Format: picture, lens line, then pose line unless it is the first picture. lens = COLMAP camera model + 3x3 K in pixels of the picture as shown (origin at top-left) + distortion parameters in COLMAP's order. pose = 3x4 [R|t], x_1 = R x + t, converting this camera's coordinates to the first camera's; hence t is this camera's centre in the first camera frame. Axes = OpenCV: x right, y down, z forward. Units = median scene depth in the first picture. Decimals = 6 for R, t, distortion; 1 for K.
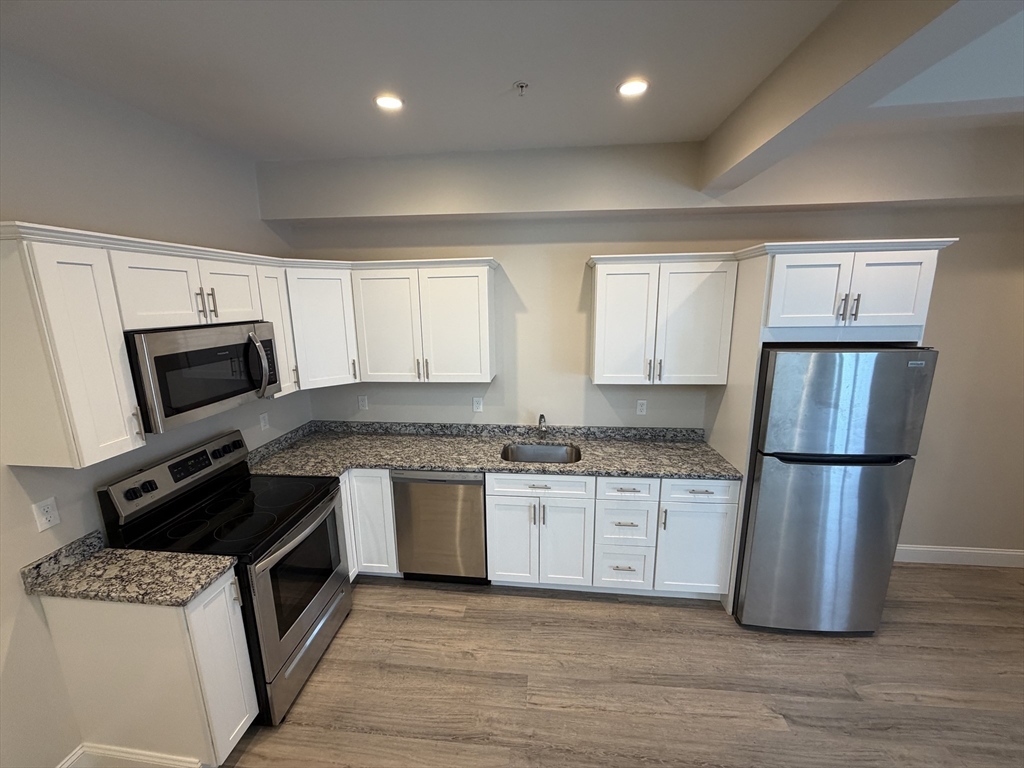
lens RADIAL K [[407.3, 0, 505.8], [0, 407.3, 381.7], [0, 0, 1]] dist [0.000219, -0.000211]
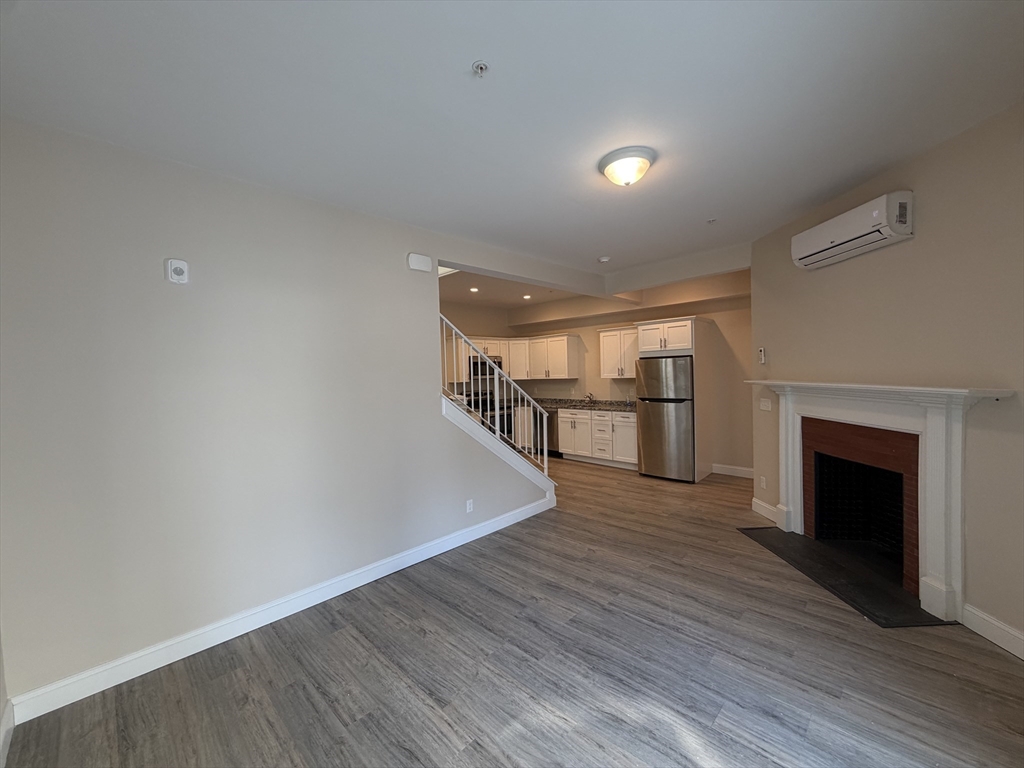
lens RADIAL K [[407.3, 0, 508.7], [0, 407.3, 381.6], [0, 0, 1]] dist [0.000219, -0.000211]
pose [[0.775830, 0.005087, -0.630921, 1.515241], [-0.108218, 0.986222, -0.125121, 0.447571], [0.621592, 0.165349, 0.765691, -1.436735]]
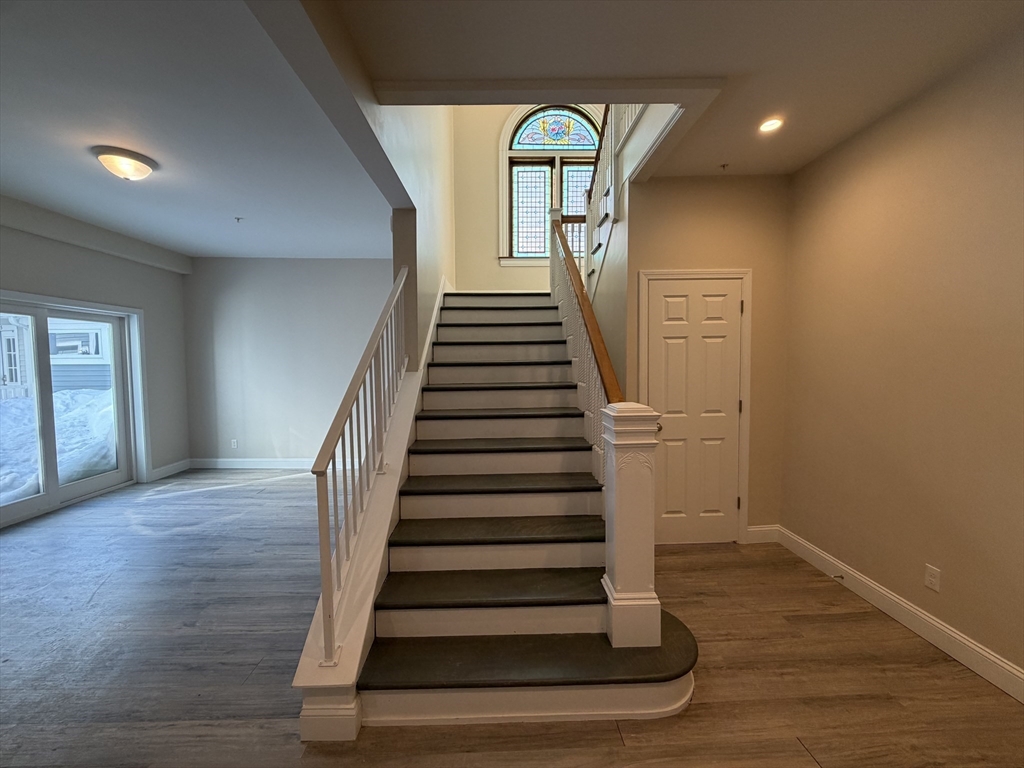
lens RADIAL K [[407.3, 0, 505.7], [0, 407.3, 383.3], [0, 0, 1]] dist [0.000219, -0.000211]
pose [[-0.992068, 0.023185, -0.123545, 0.198832], [-0.009620, 0.965957, 0.258525, 0.033810], [0.125333, 0.257663, -0.958072, 0.823807]]
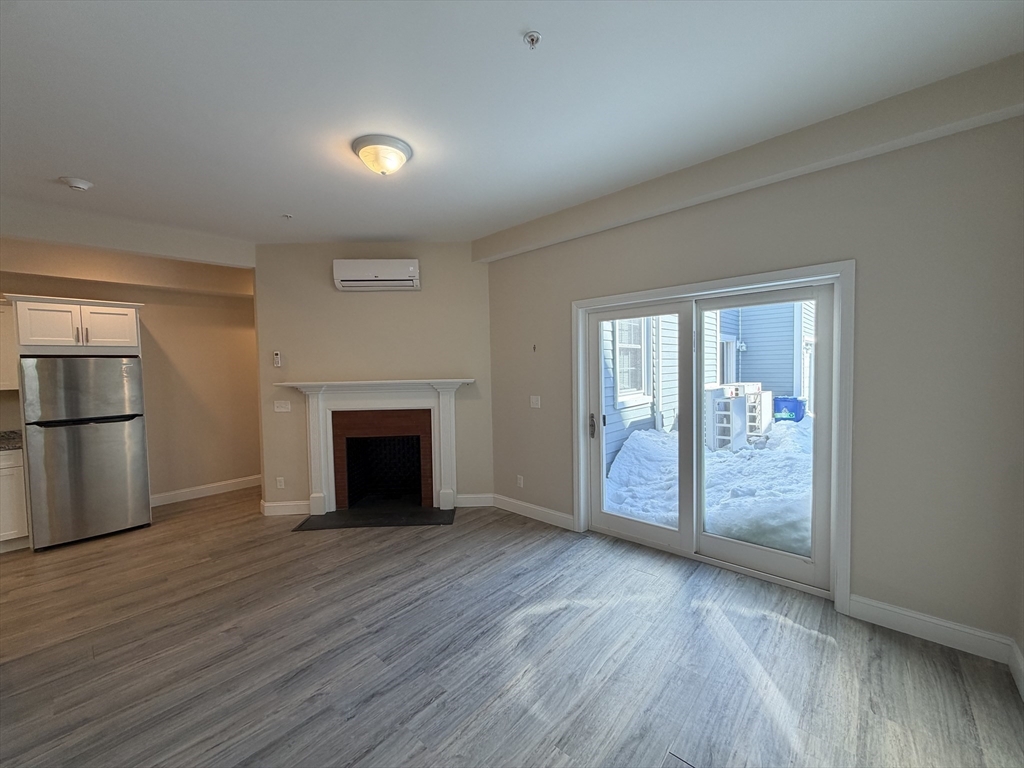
lens RADIAL K [[407.3, 0, 505.8], [0, 407.3, 382.7], [0, 0, 1]] dist [0.000219, -0.000211]
pose [[0.599209, -0.031187, 0.799985, 0.449002], [0.175980, 0.979933, -0.093612, 0.447466], [-0.781012, 0.196874, 0.592672, -1.273014]]
